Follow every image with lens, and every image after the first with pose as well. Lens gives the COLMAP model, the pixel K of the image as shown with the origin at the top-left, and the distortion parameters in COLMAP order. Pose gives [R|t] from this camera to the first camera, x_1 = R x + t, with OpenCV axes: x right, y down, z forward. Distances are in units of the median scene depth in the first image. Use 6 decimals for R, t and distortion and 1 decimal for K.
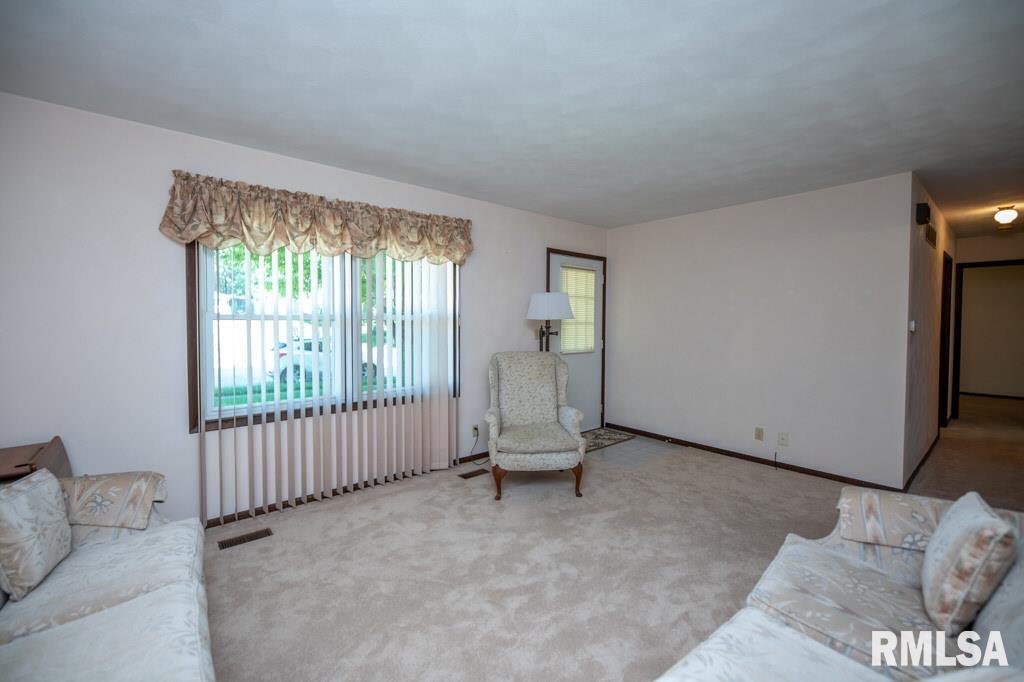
lens RADIAL K [[428.3, 0, 515.1], [0, 428.3, 335.9], [0, 0, 1]] dist [-0.006389, -0.000629]
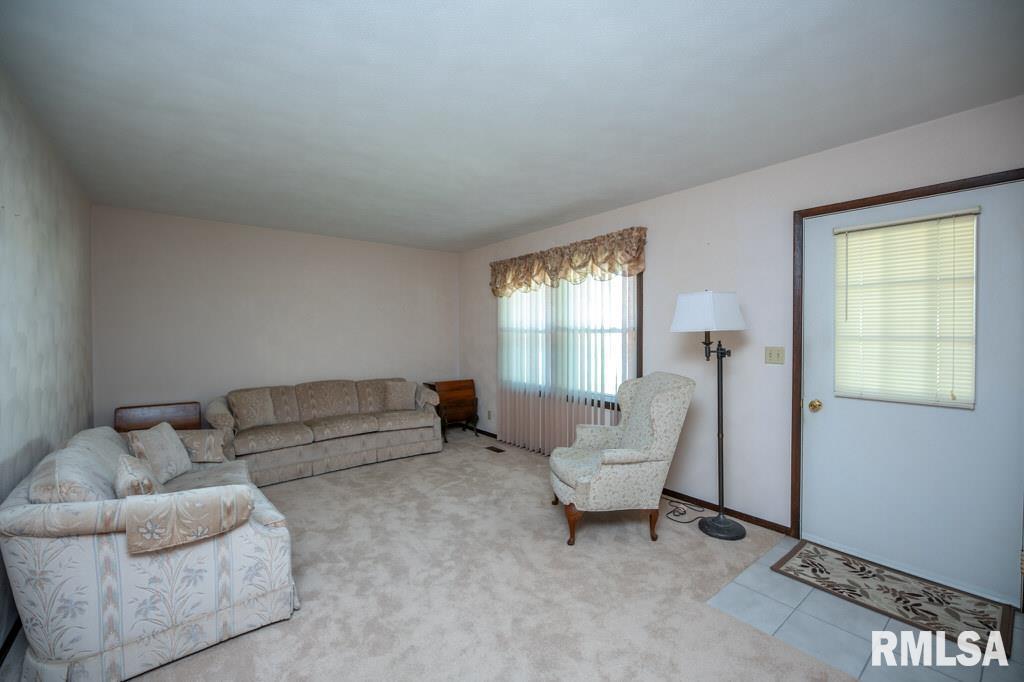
lens RADIAL K [[411.3, 0, 513.4], [0, 411.3, 336.4], [0, 0, 1]] dist [0.001052, -0.003883]
pose [[-0.011708, 0.005503, -0.999916, 0.928773], [-0.032261, 0.999462, 0.005879, -0.030764], [0.999411, 0.032327, -0.011524, 0.870946]]
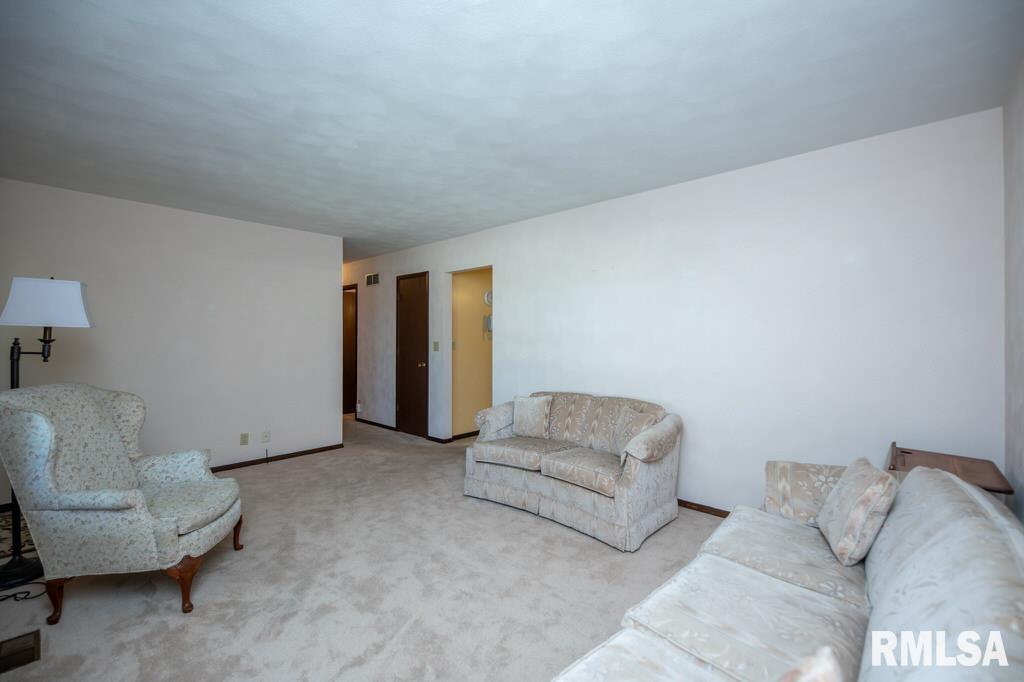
lens RADIAL K [[417.1, 0, 512.0], [0, 417.1, 341.0], [0, 0, 1]] dist [-0.000895, -0.000634]
pose [[-0.102095, 0.001478, 0.994774, -0.681149], [0.035995, 0.999350, 0.002210, 0.000453], [-0.994123, 0.036033, -0.102082, 0.558027]]
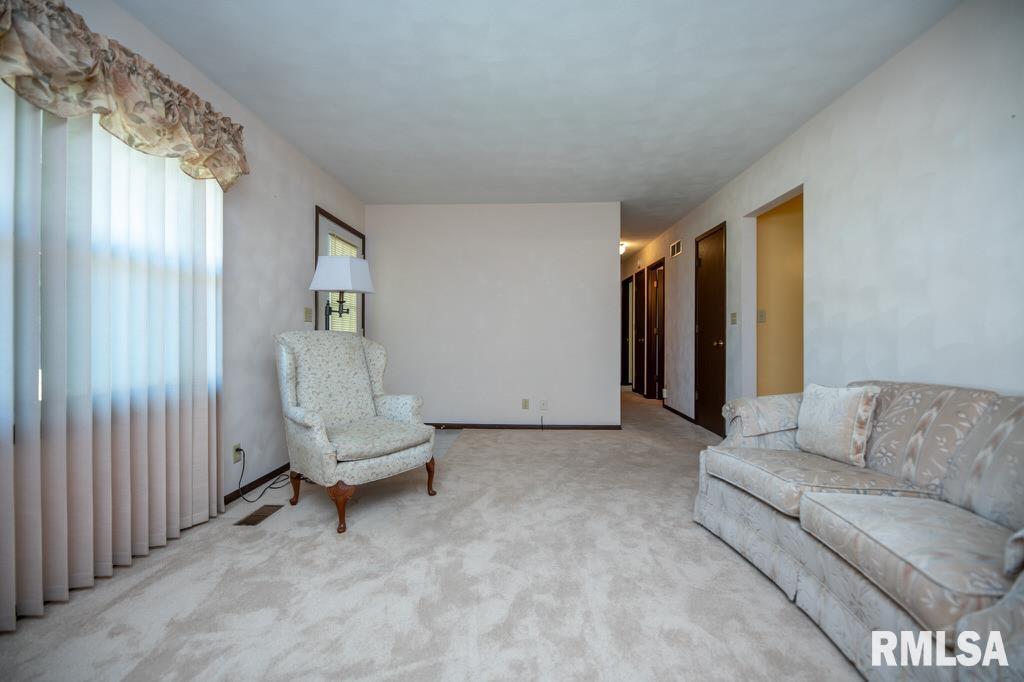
lens RADIAL K [[411.3, 0, 513.4], [0, 411.3, 336.4], [0, 0, 1]] dist [0.001052, -0.003883]
pose [[0.678109, -0.001169, 0.734960, -0.332256], [0.025554, 0.999432, -0.021988, 0.085245], [-0.734517, 0.033691, 0.677754, 0.324190]]
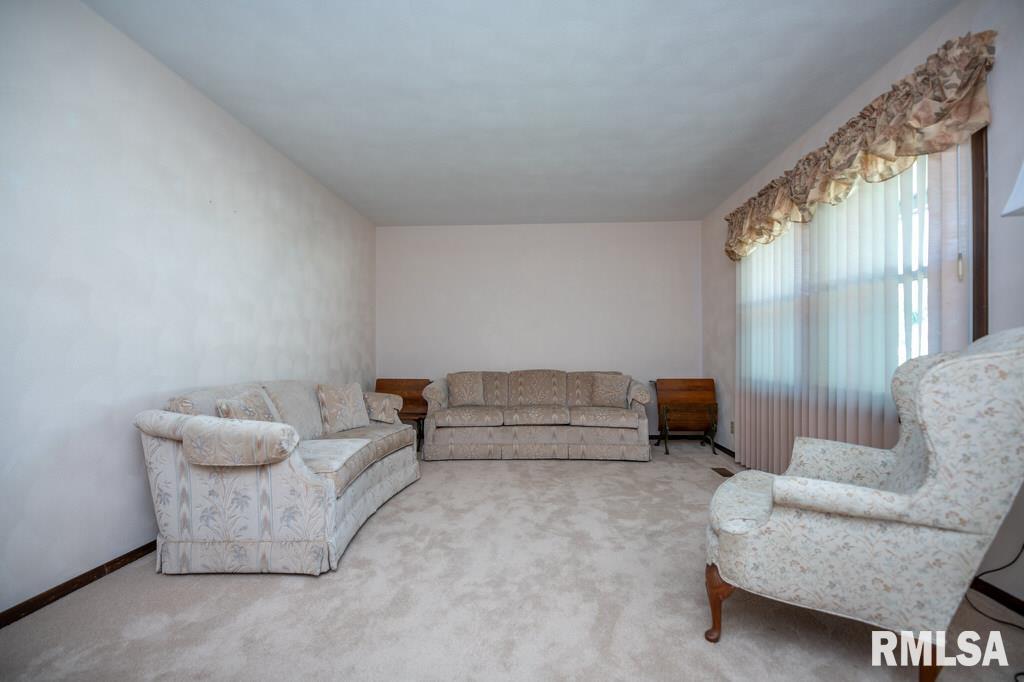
lens RADIAL K [[417.4, 0, 513.3], [0, 417.4, 350.4], [0, 0, 1]] dist [0.001144, -0.003939]
pose [[-0.662975, 0.003008, -0.748636, 0.615175], [-0.021070, 0.999521, 0.022675, 0.059789], [0.748345, 0.030807, -0.662594, 1.095460]]
